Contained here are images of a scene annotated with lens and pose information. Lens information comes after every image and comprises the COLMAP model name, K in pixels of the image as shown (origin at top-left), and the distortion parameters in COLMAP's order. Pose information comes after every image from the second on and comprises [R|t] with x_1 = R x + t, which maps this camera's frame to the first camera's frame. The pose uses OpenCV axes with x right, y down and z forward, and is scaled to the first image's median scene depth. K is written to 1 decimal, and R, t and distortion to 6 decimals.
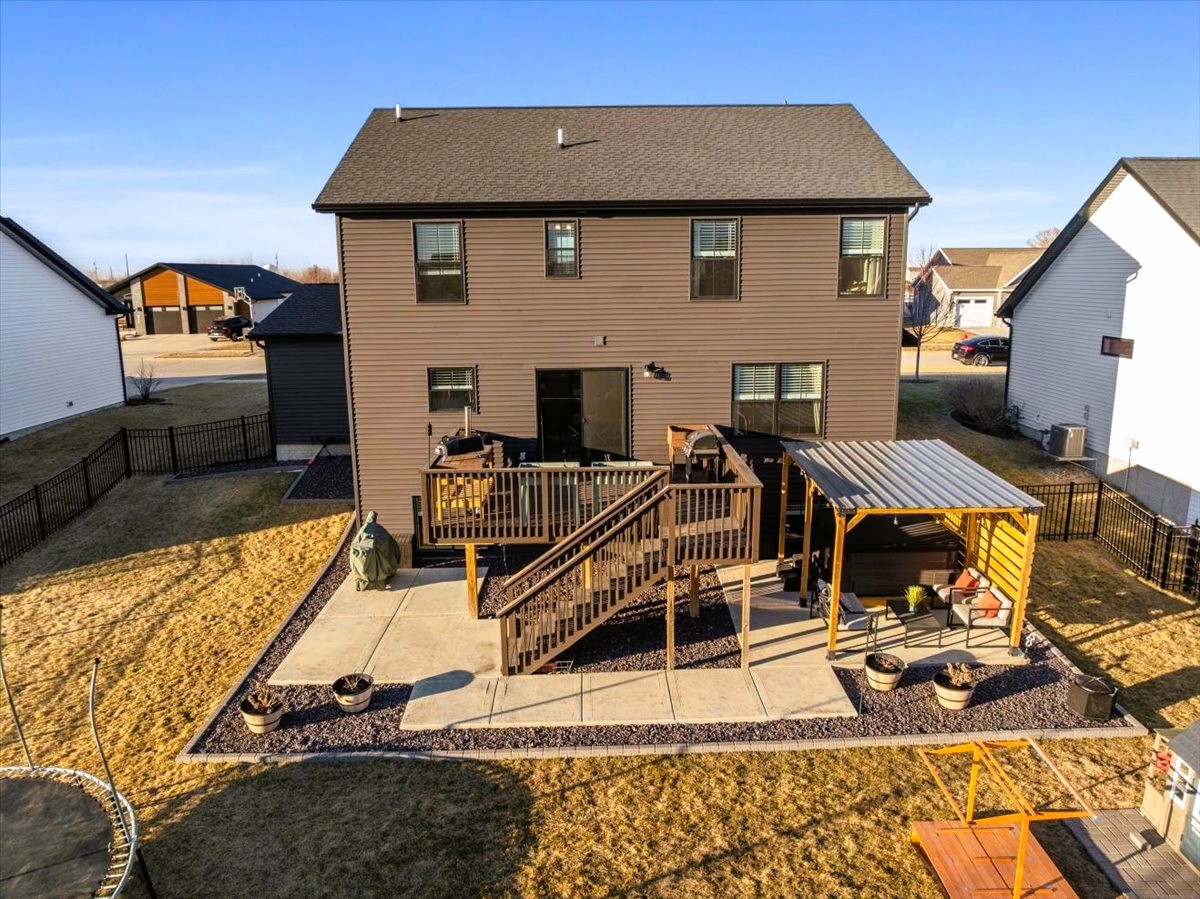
lens RADIAL K [[859.6, 0, 600.0], [0, 859.6, 449.5], [0, 0, 1]] dist [-0.035619, -0.006755]
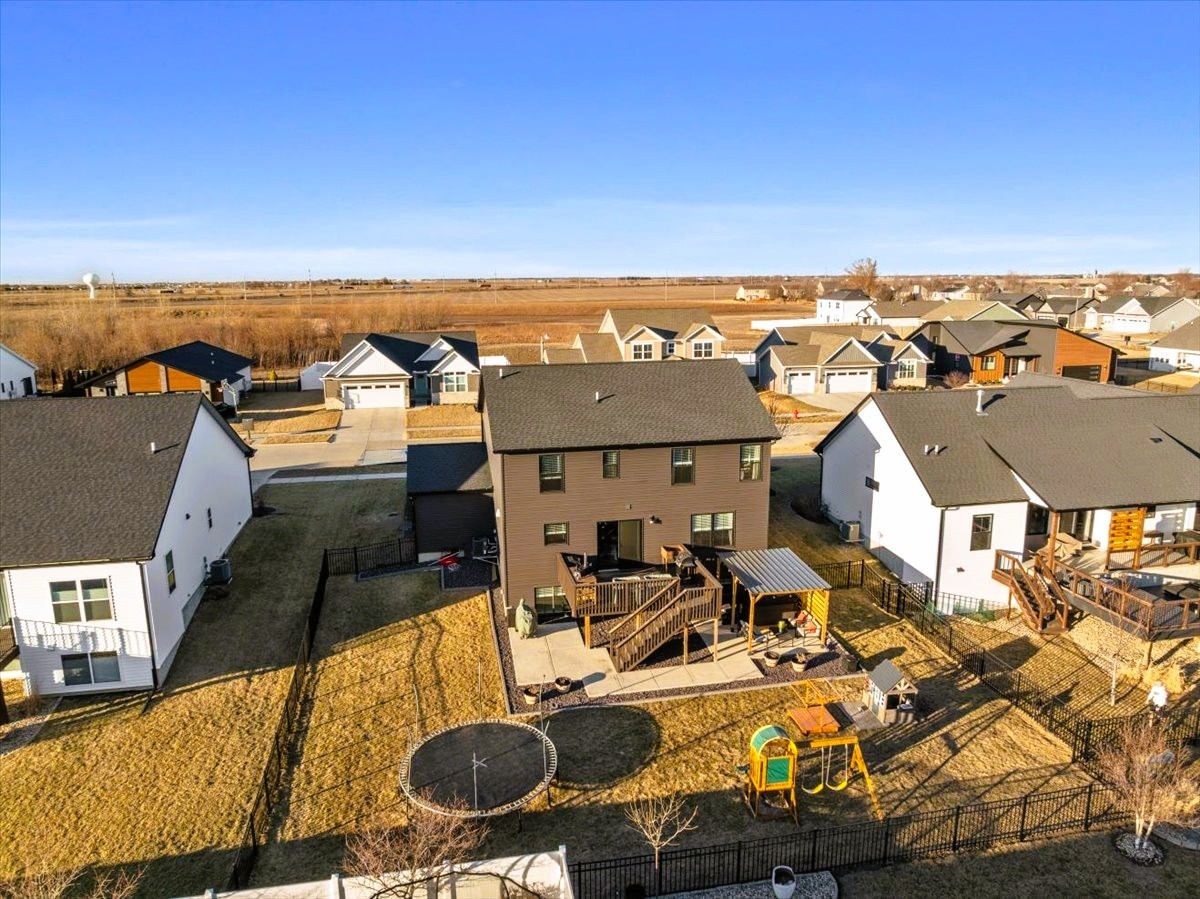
lens RADIAL K [[859.6, 0, 600.0], [0, 859.6, 449.5], [0, 0, 1]] dist [-0.035619, -0.006755]
pose [[0.983636, -0.033497, 0.177025, -0.526333], [0.033955, 0.999423, 0.000440, -0.332195], [-0.176937, 0.005578, 0.984206, -1.238562]]
